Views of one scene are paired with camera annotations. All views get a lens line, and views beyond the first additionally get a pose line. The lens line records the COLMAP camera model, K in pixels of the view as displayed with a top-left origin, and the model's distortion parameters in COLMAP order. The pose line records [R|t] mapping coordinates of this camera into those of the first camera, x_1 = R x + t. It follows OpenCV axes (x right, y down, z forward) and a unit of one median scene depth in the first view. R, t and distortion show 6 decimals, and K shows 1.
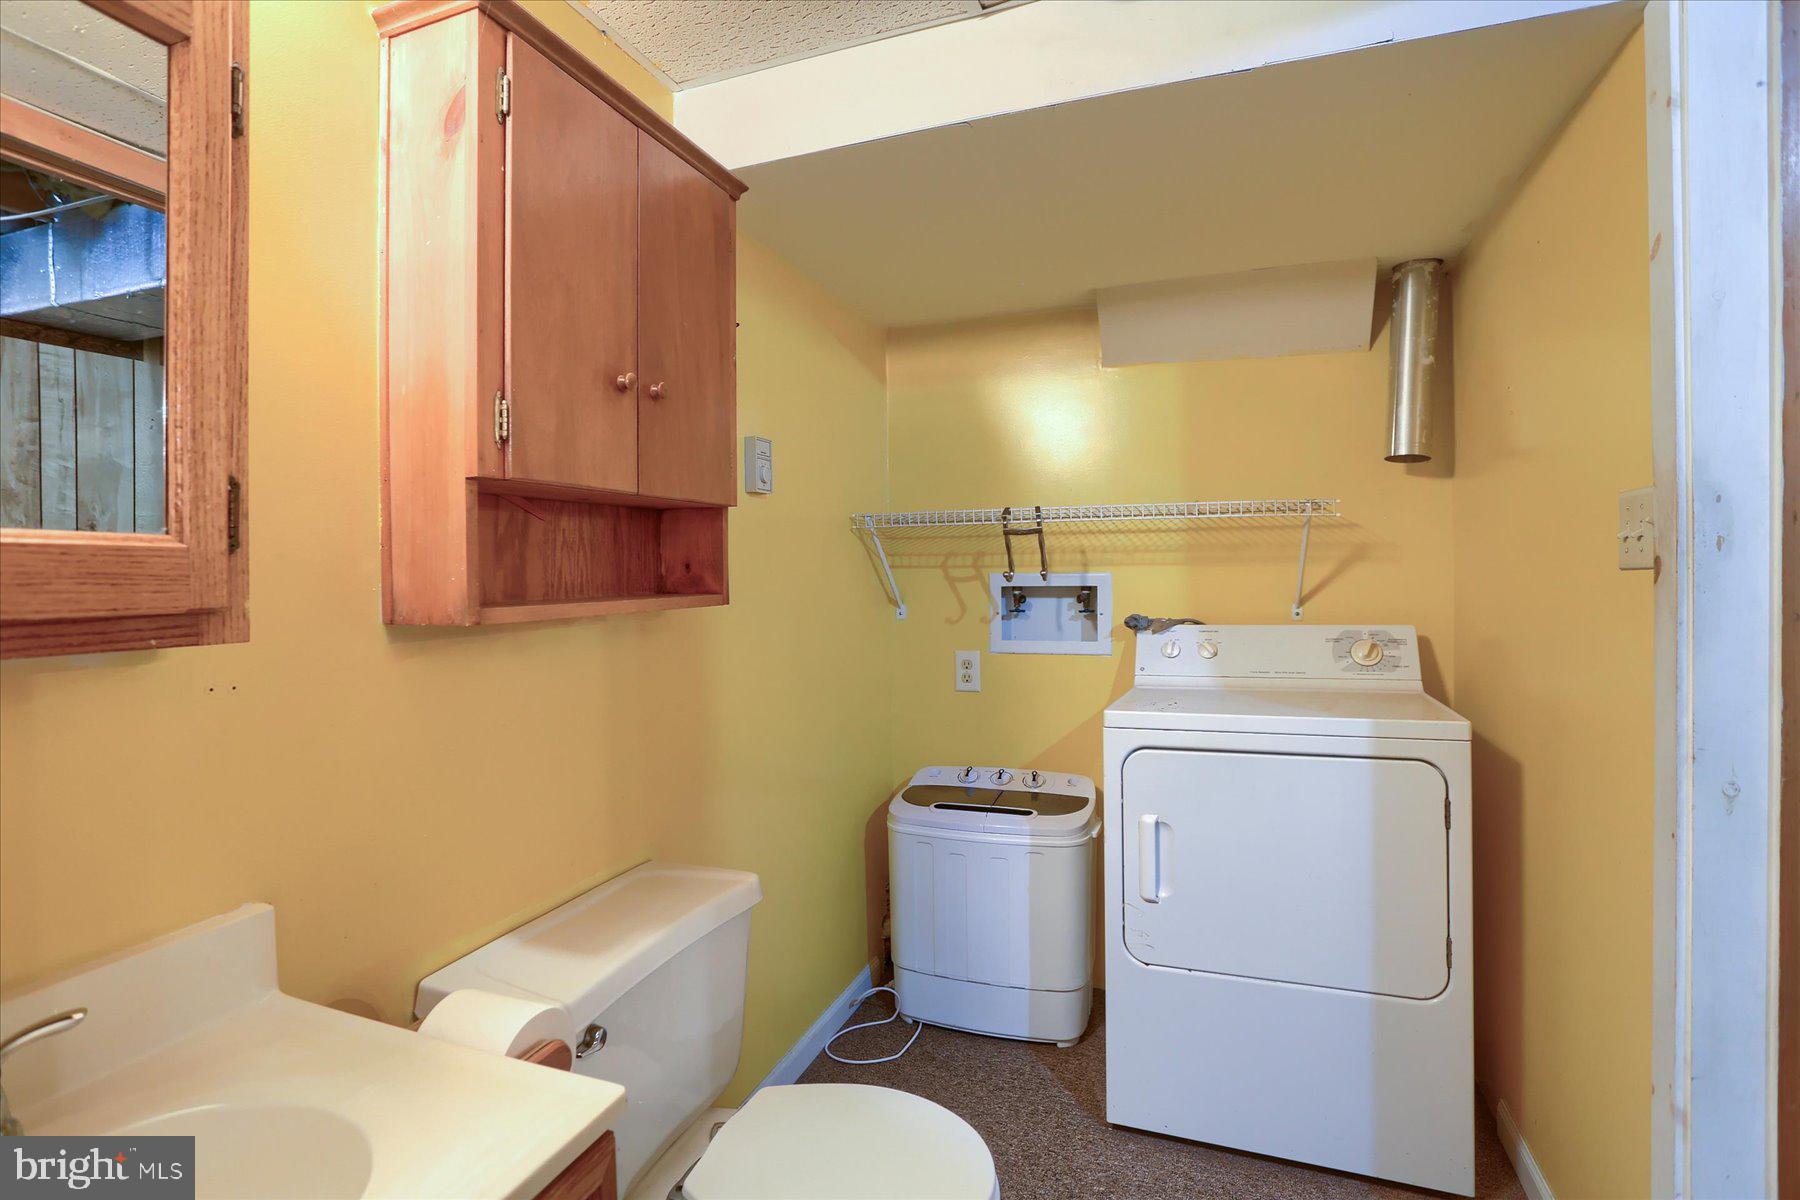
lens RADIAL K [[907.7, 0, 875.1], [0, 907.7, 579.8], [0, 0, 1]] dist [-0.076778, 0.028211]
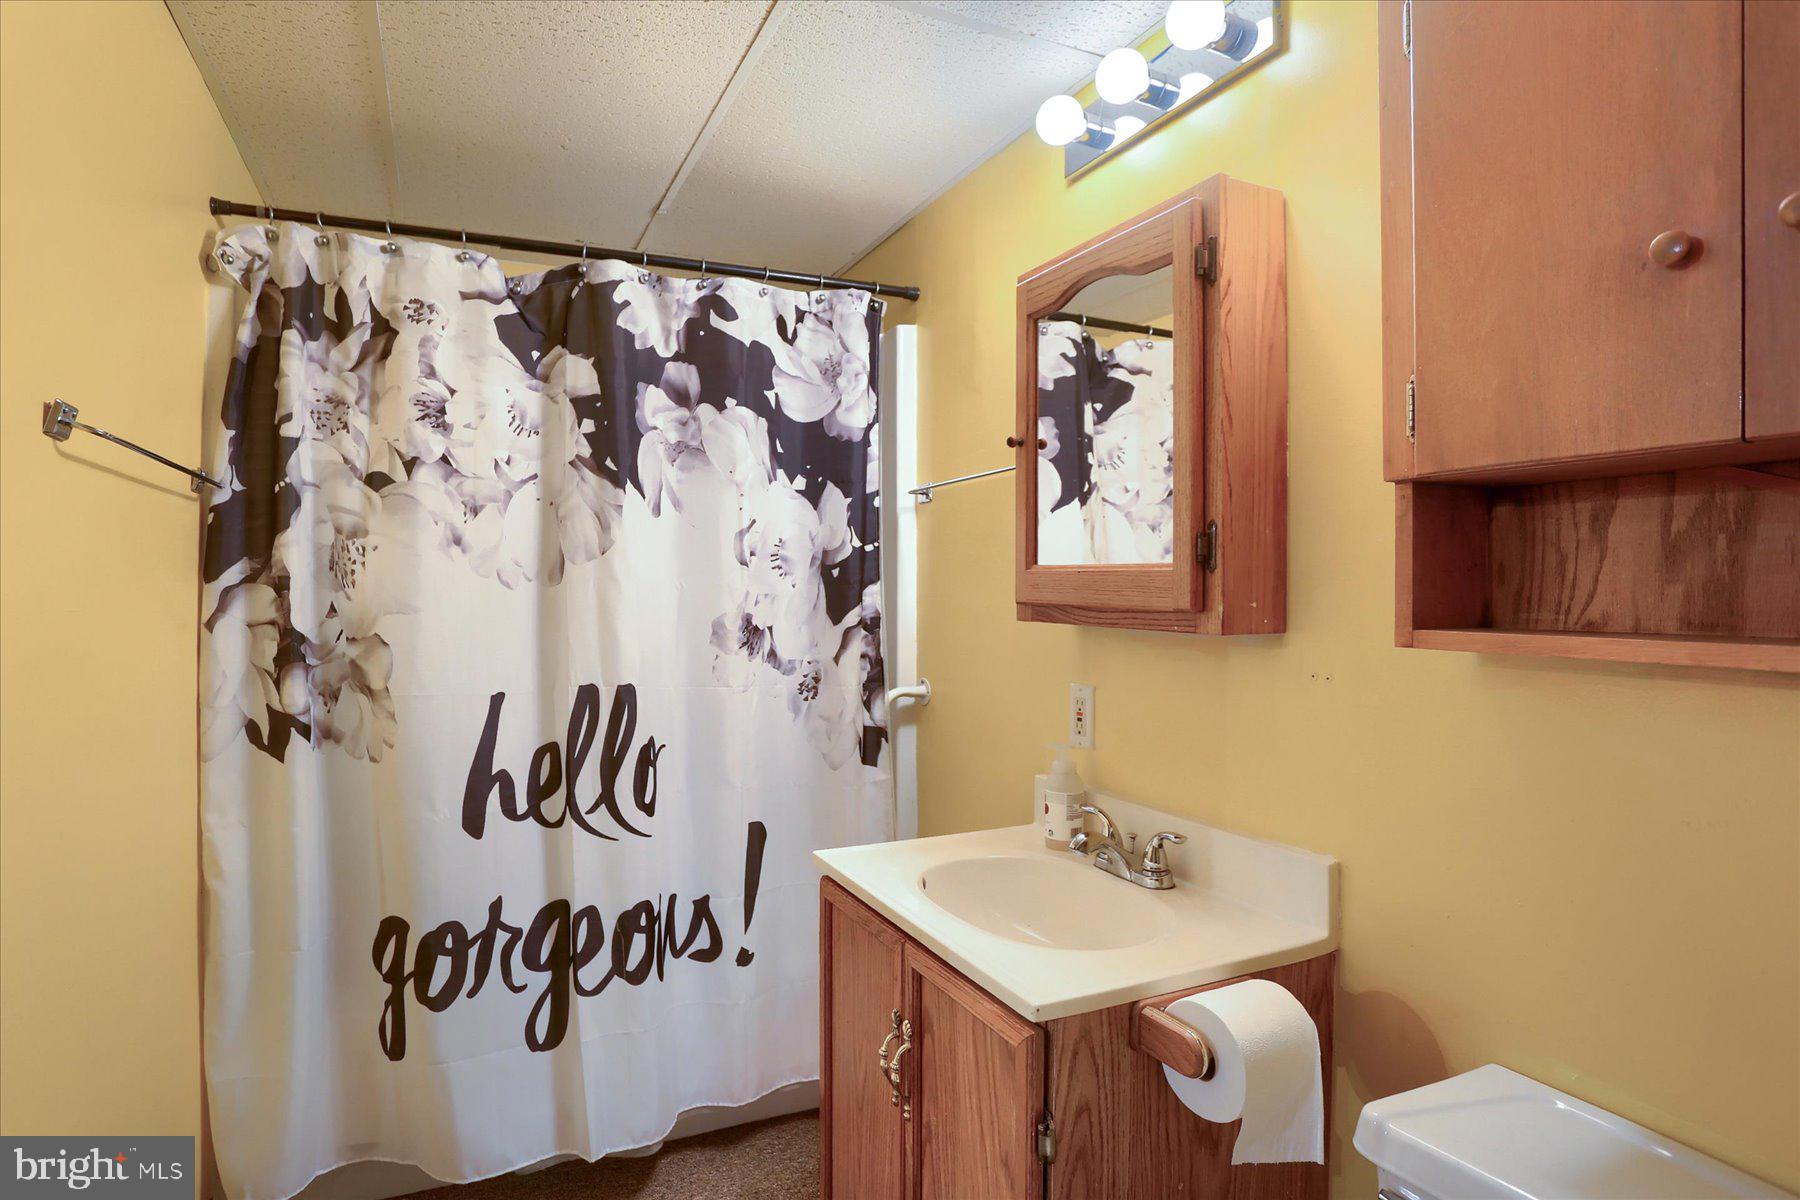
lens RADIAL K [[907.7, 0, 875.1], [0, 907.7, 579.8], [0, 0, 1]] dist [-0.076778, 0.028211]
pose [[-0.698465, 0.002574, -0.715639, 0.451026], [-0.003429, 0.999970, 0.006943, -0.017176], [0.715636, 0.007303, -0.698435, 1.024754]]
